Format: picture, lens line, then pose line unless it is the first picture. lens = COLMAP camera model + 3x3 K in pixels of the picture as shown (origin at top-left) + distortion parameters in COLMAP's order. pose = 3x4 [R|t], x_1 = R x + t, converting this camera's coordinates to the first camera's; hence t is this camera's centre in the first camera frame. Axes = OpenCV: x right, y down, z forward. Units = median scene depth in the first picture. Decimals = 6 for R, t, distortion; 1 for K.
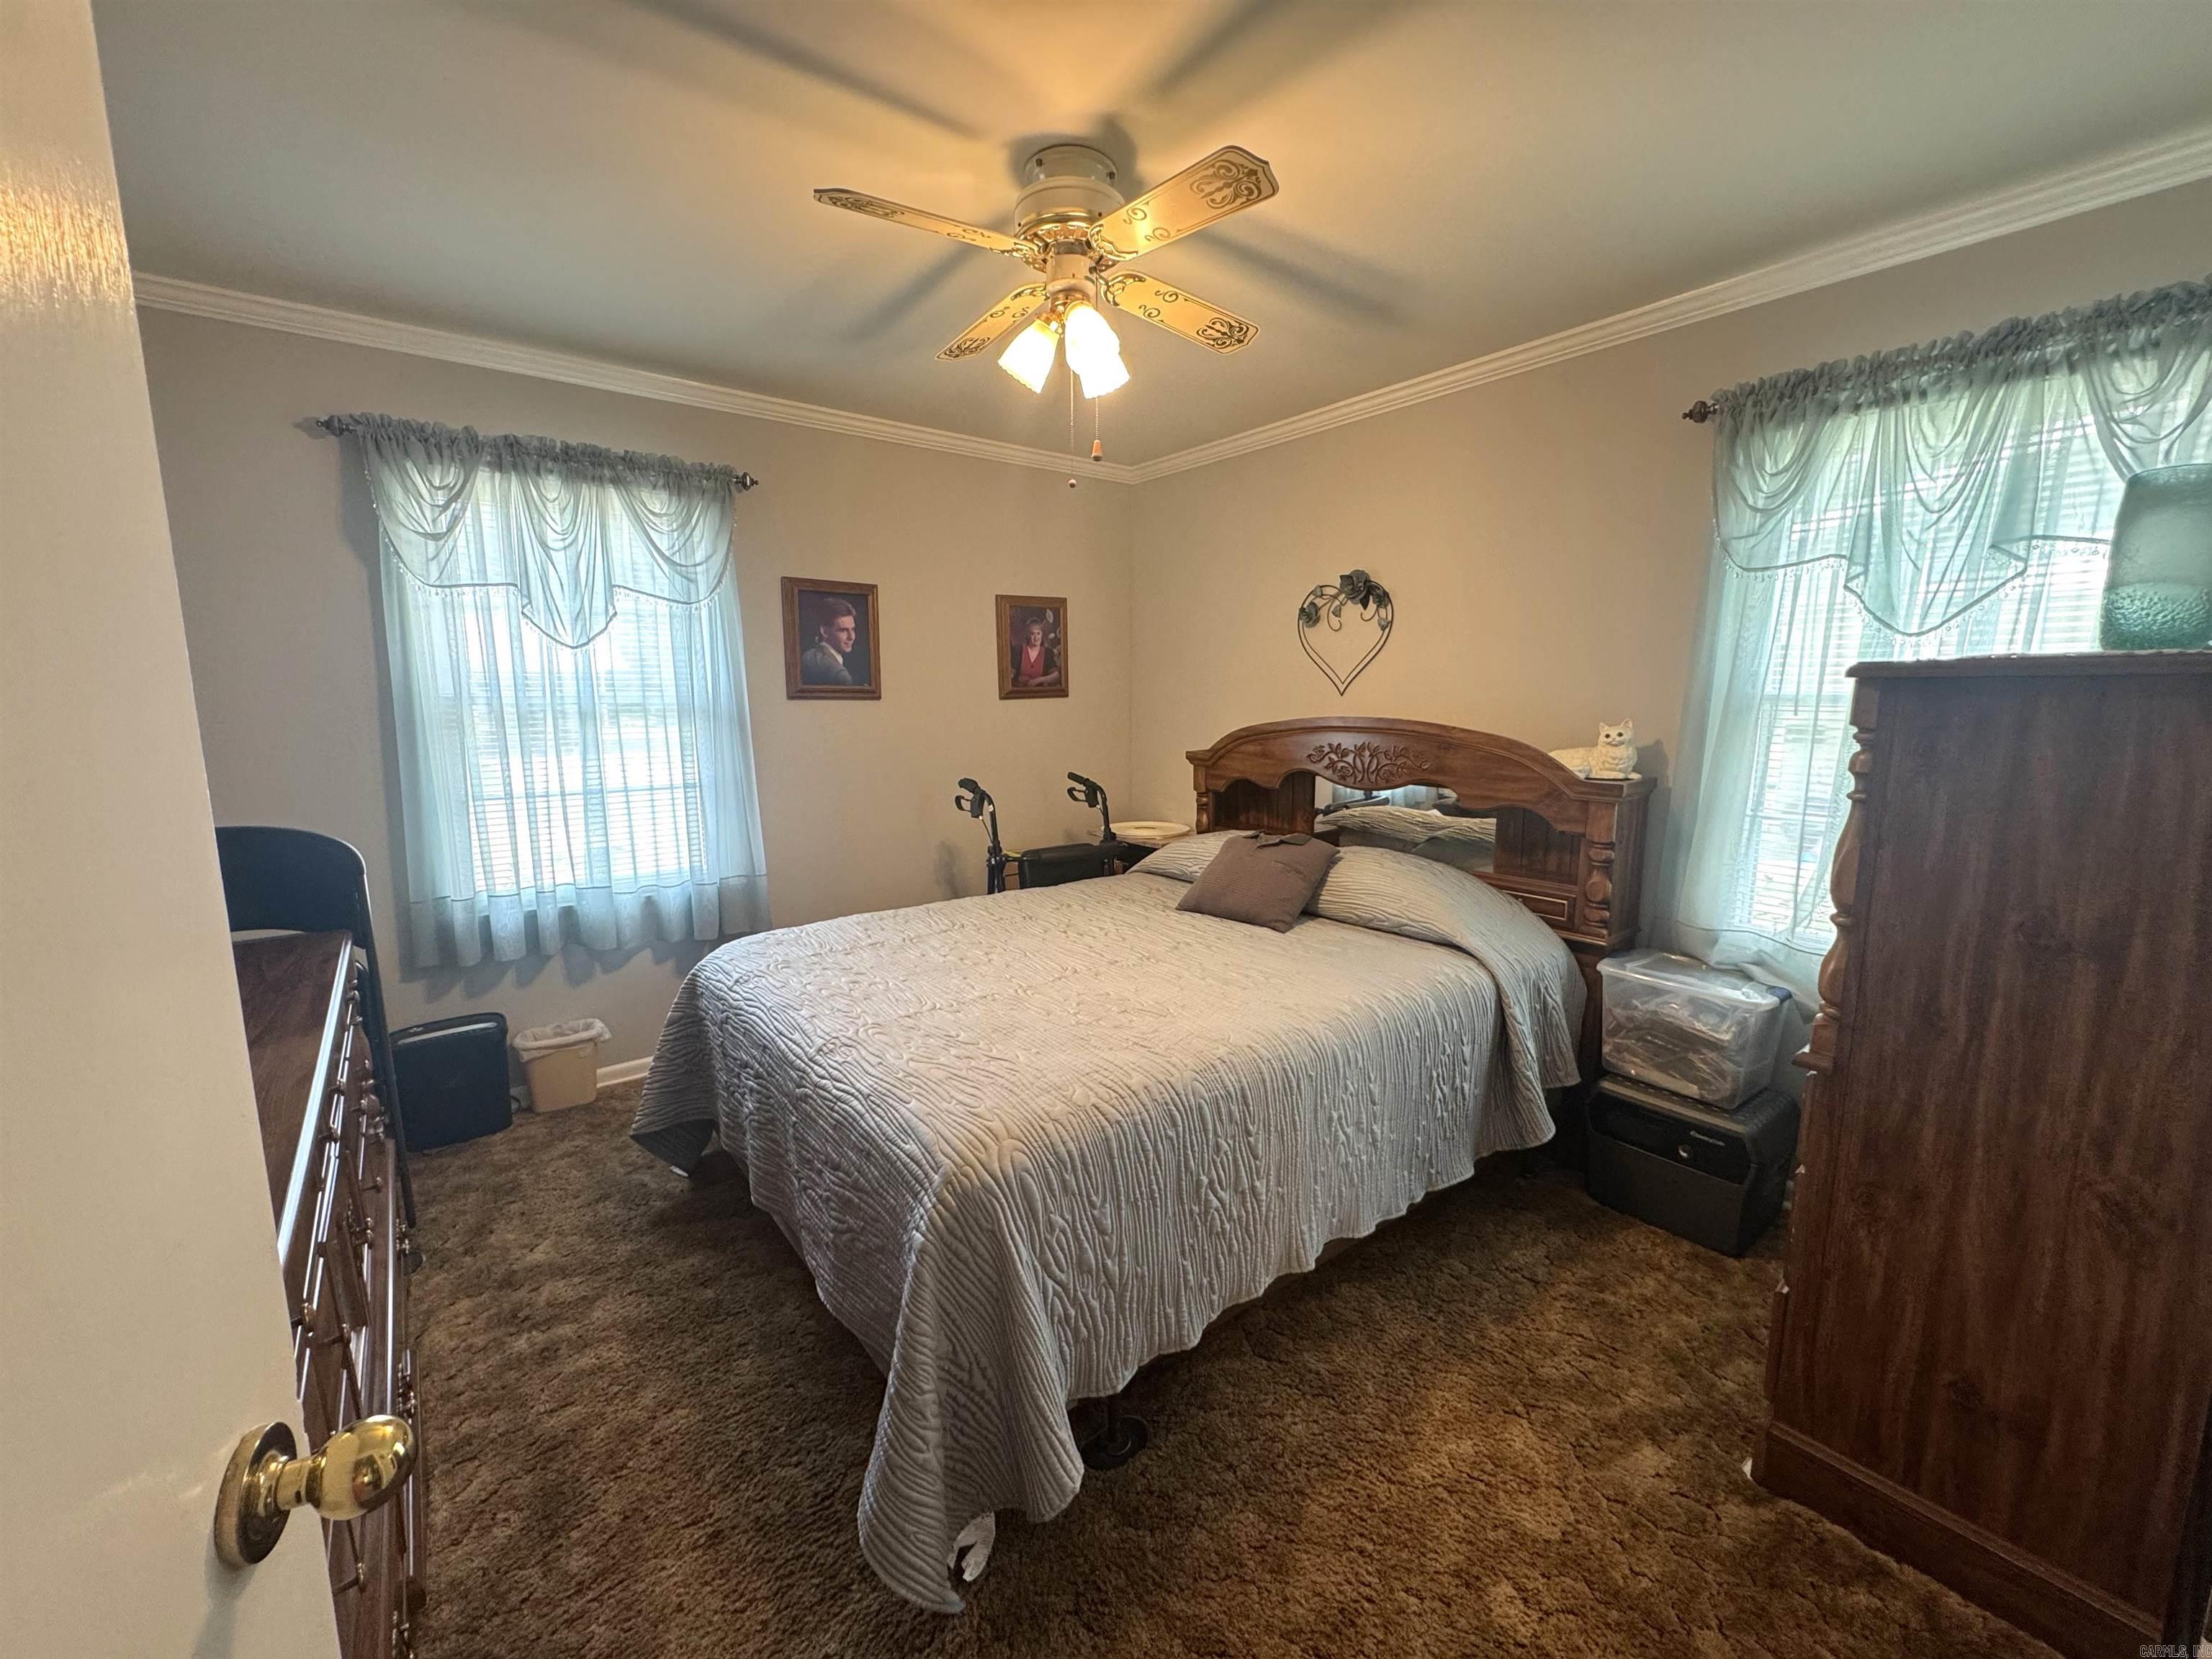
lens RADIAL K [[879.8, 0, 1106.2], [0, 879.8, 827.6], [0, 0, 1]] dist [-0.003830, 0.000630]
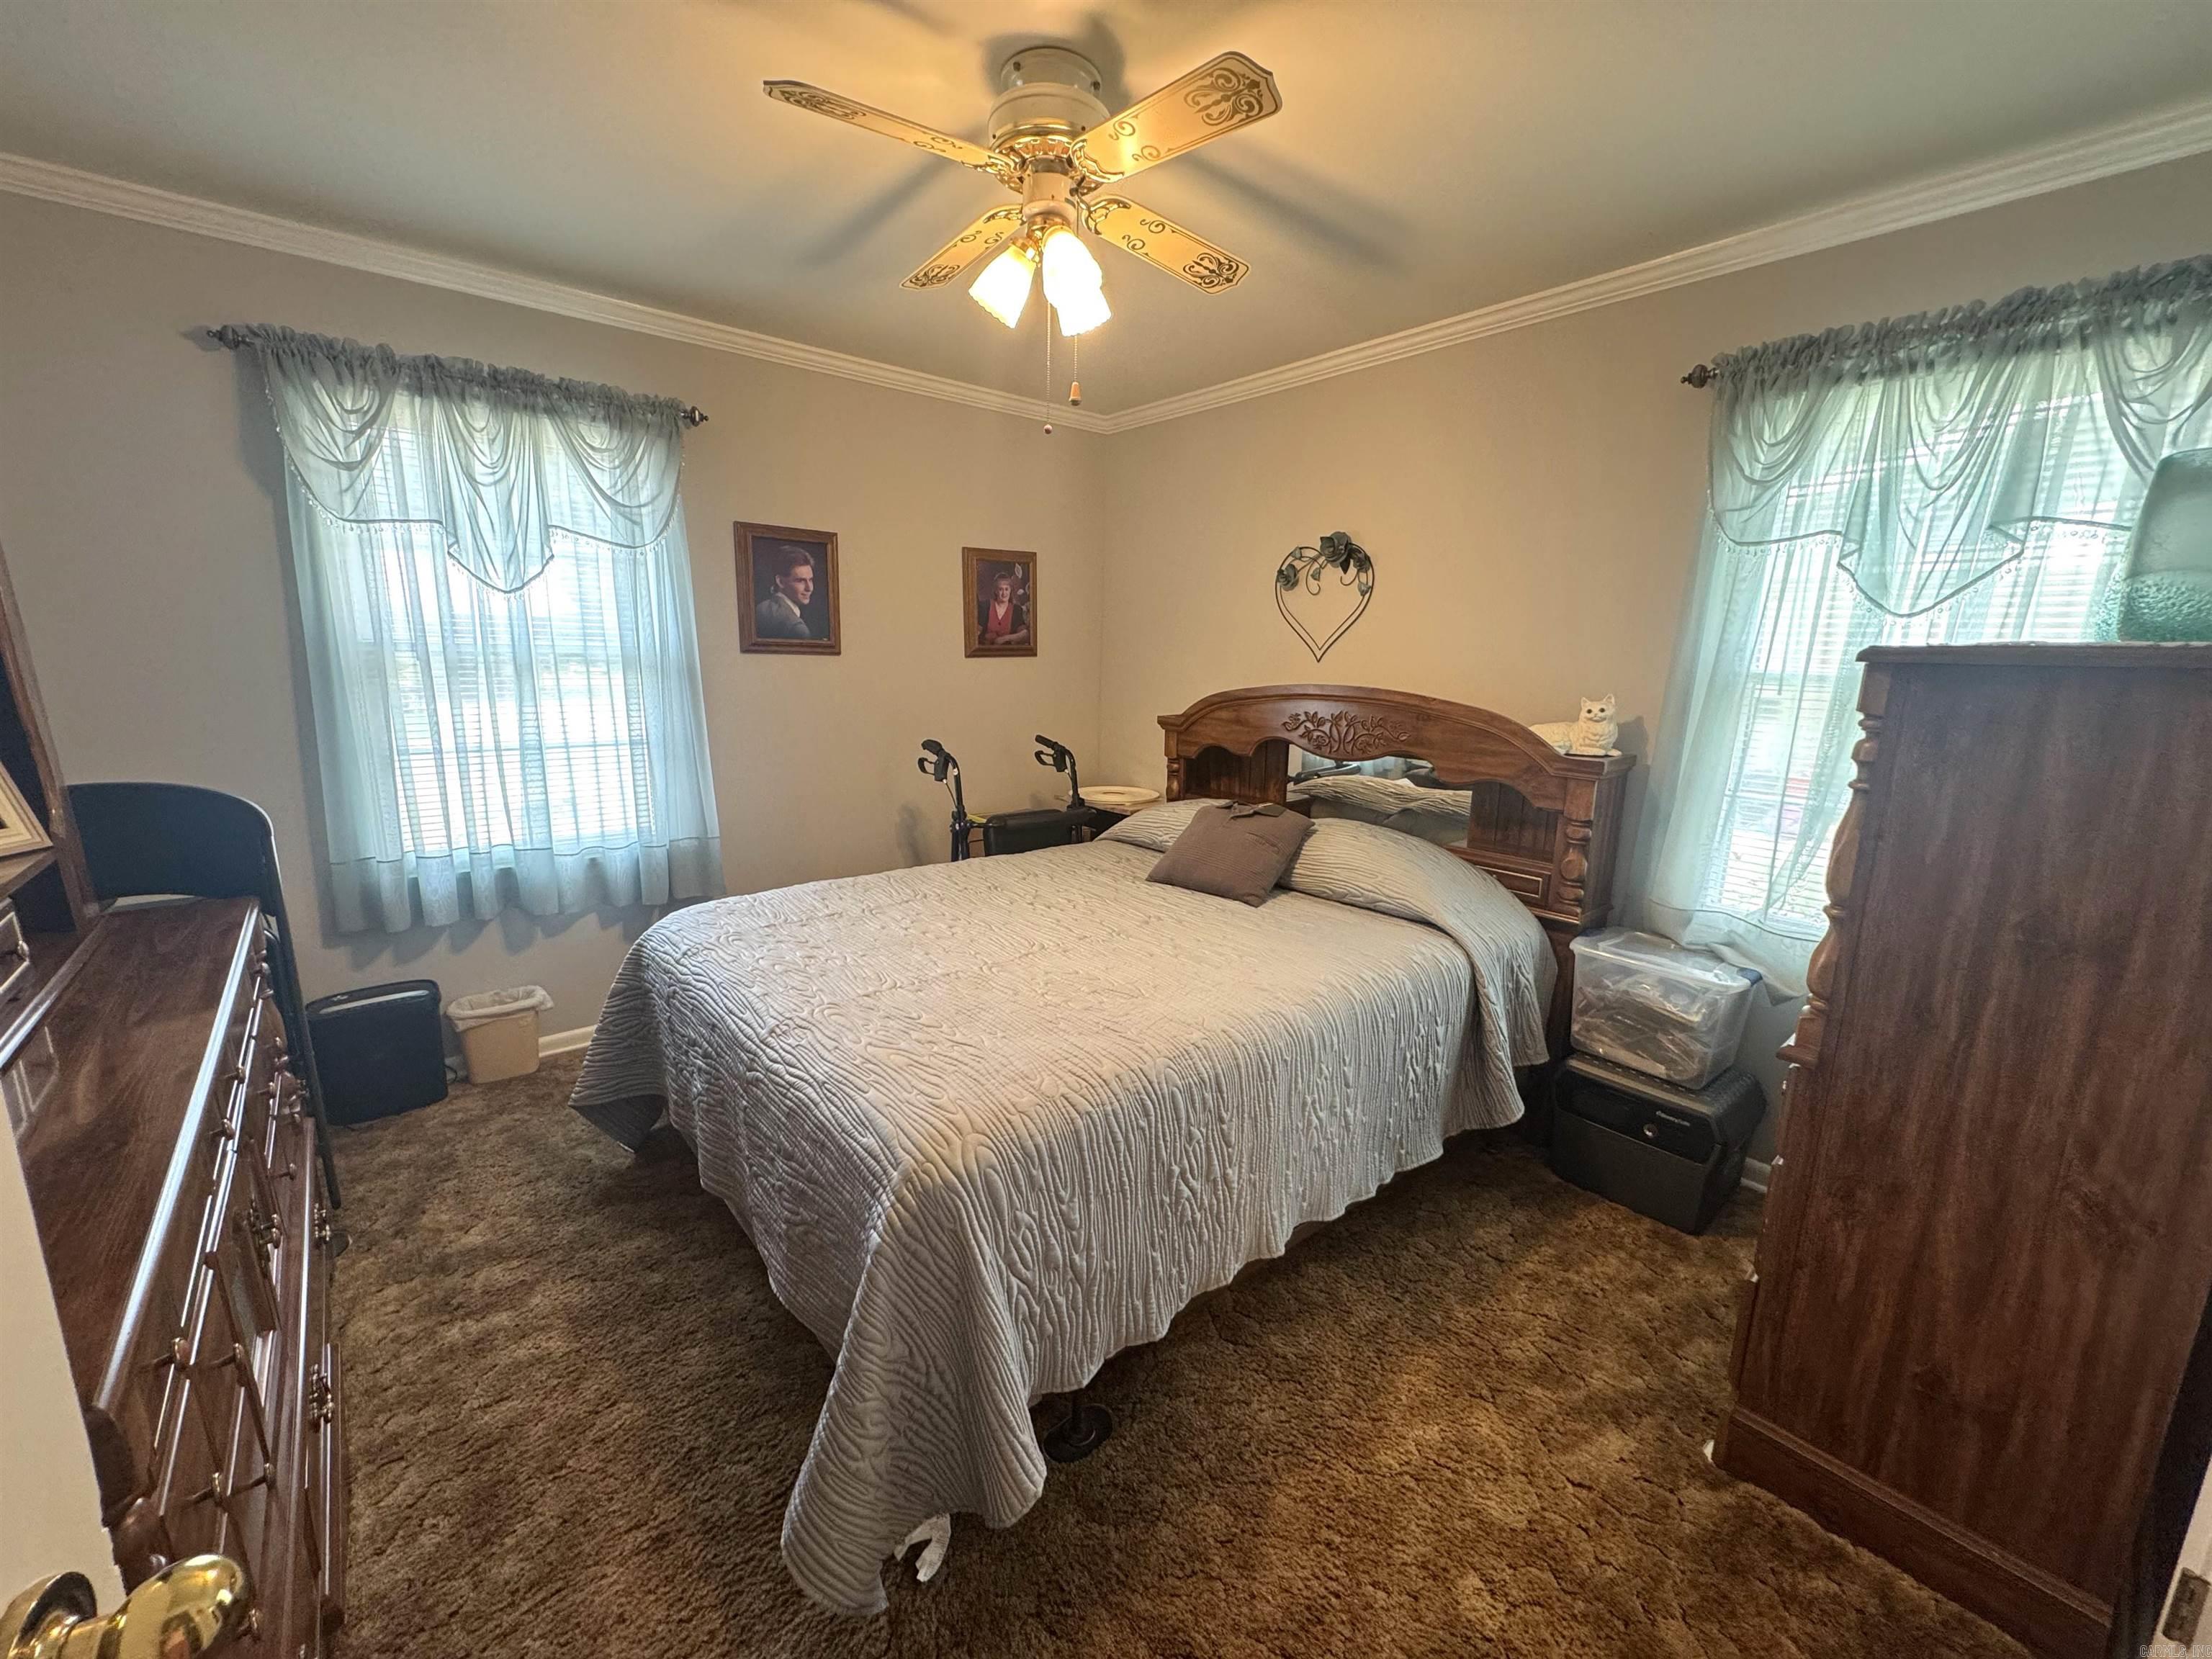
lens RADIAL K [[879.8, 0, 1106.2], [0, 879.8, 827.6], [0, 0, 1]] dist [-0.003830, 0.000630]
pose [[0.999030, 0.015162, 0.041332, -0.008054], [-0.017098, 0.998754, 0.046880, -0.013922], [-0.040569, -0.047541, 0.998045, 0.045465]]
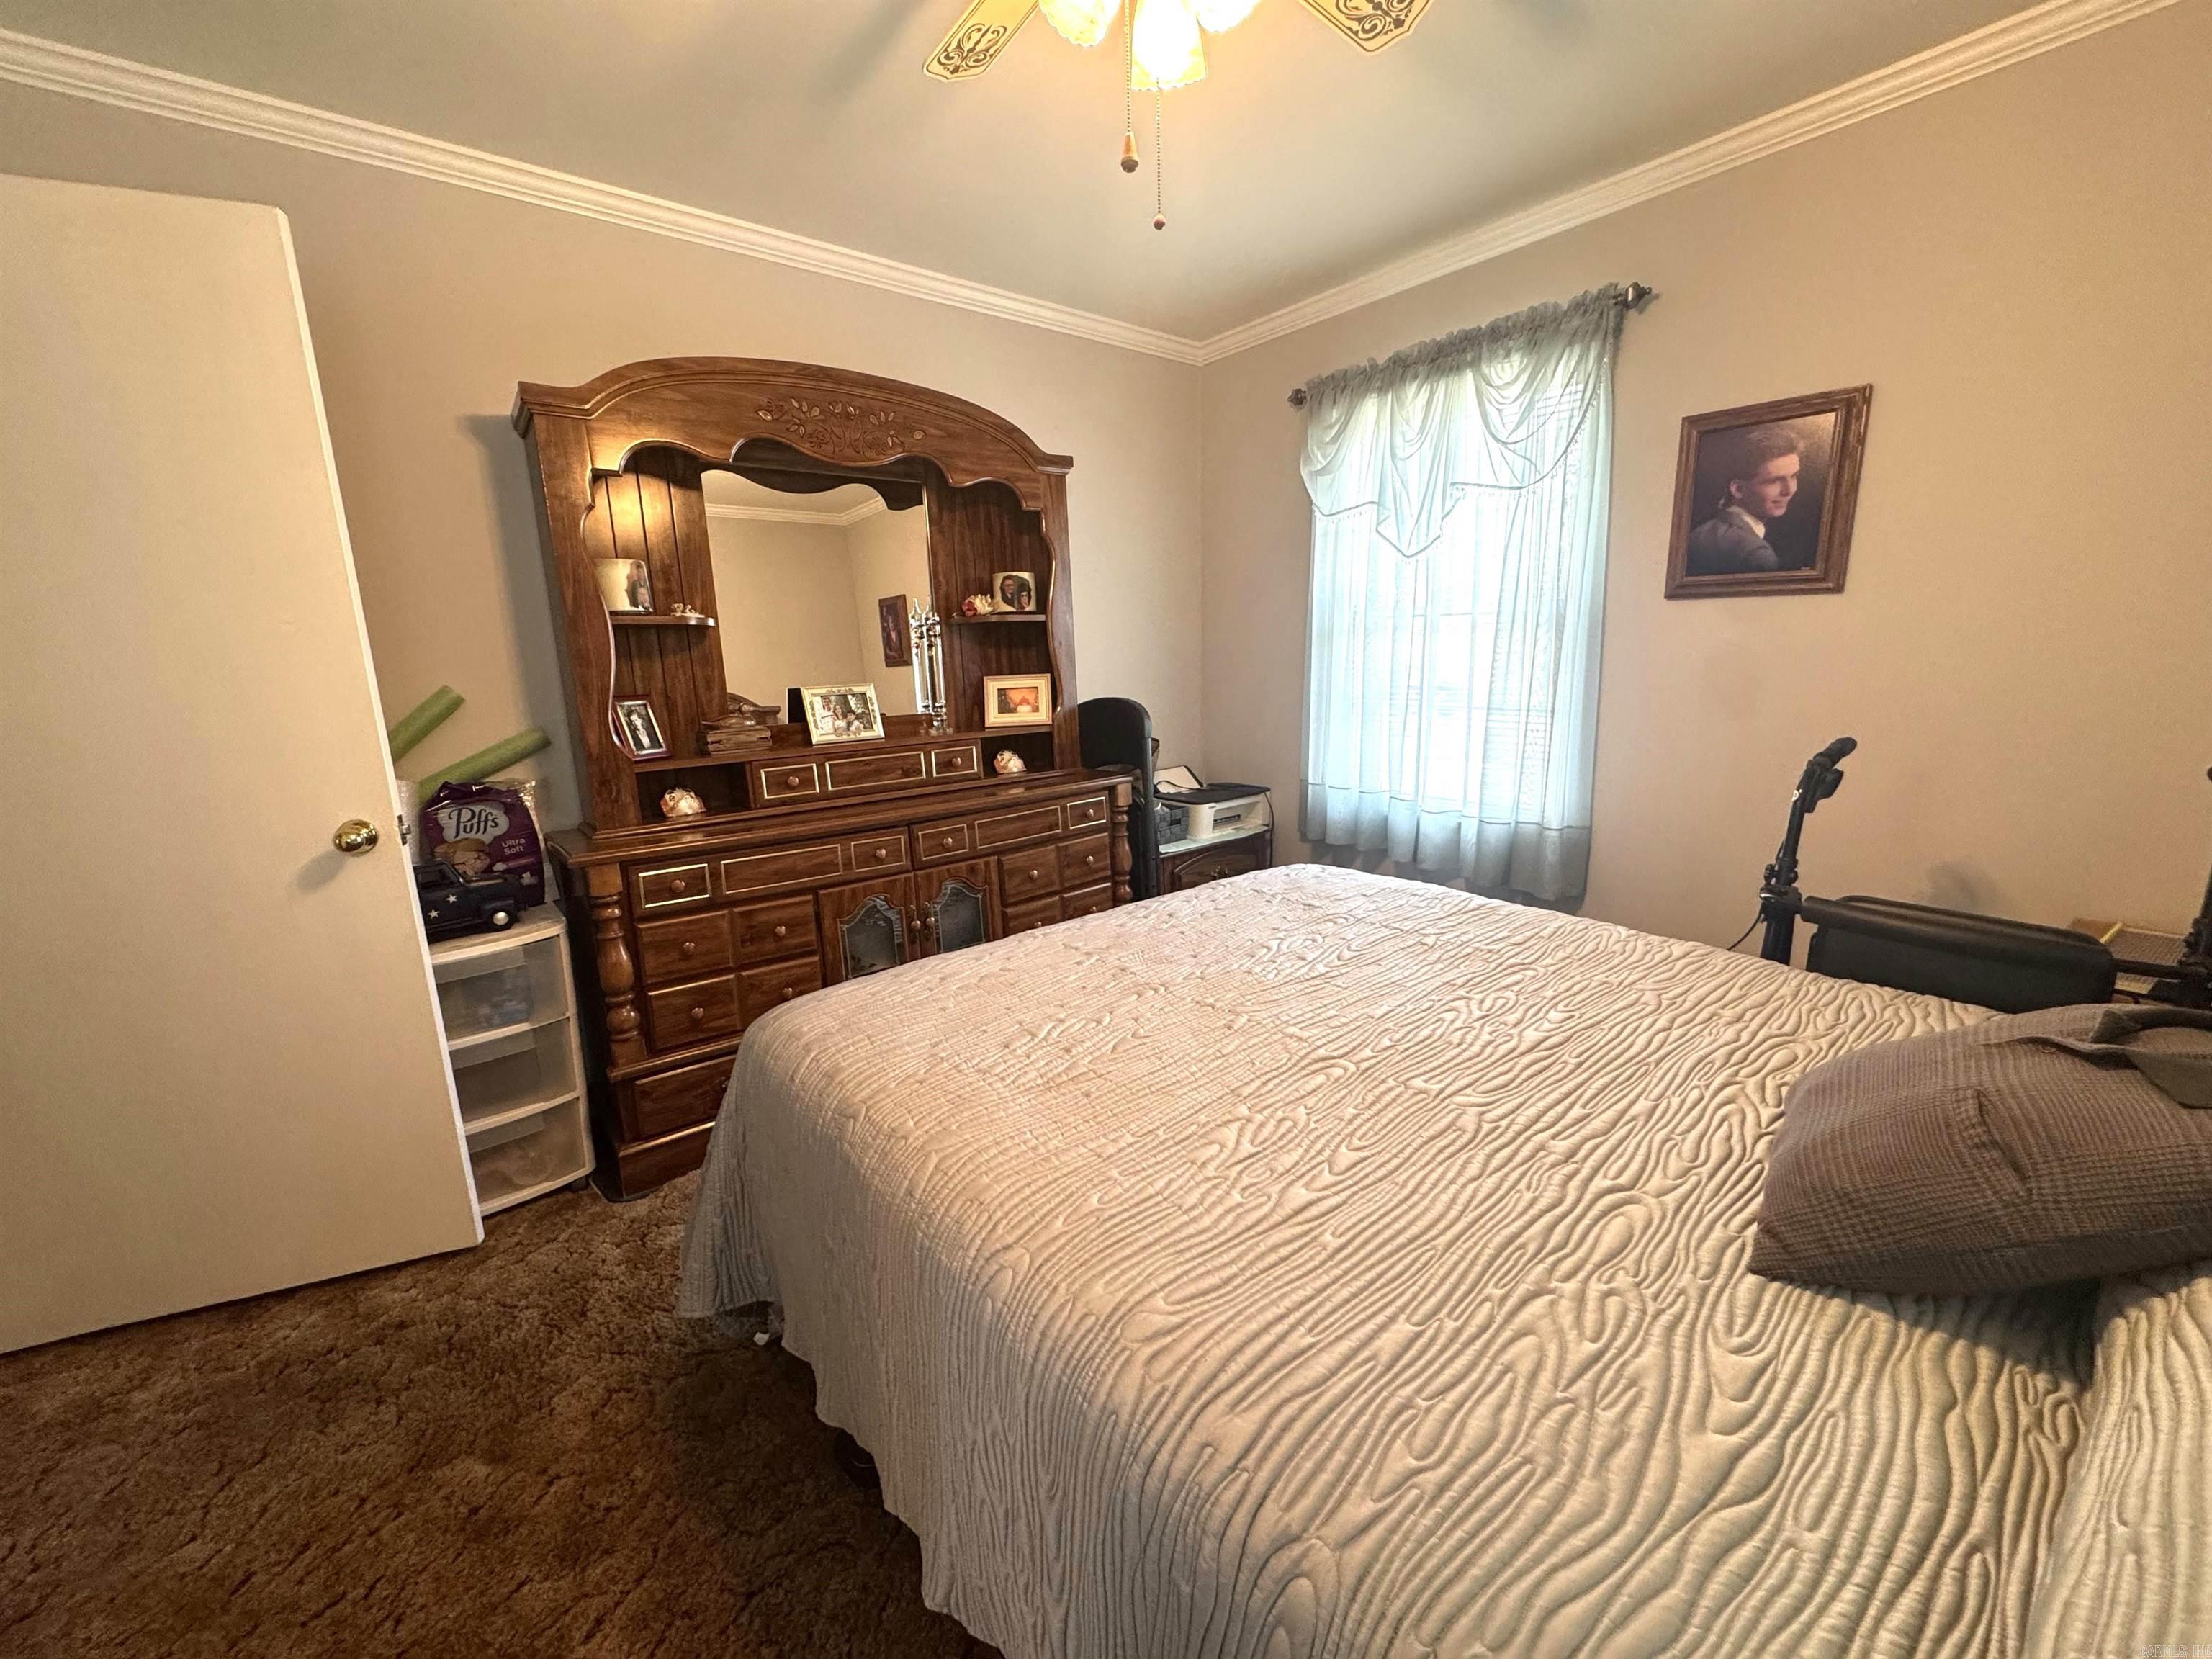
lens RADIAL K [[879.8, 0, 1106.2], [0, 879.8, 827.6], [0, 0, 1]] dist [-0.003830, 0.000630]
pose [[-0.021036, 0.209061, -0.977676, 0.609571], [-0.124288, 0.969760, 0.210043, -0.099155], [0.992023, 0.125932, 0.005584, 0.939911]]
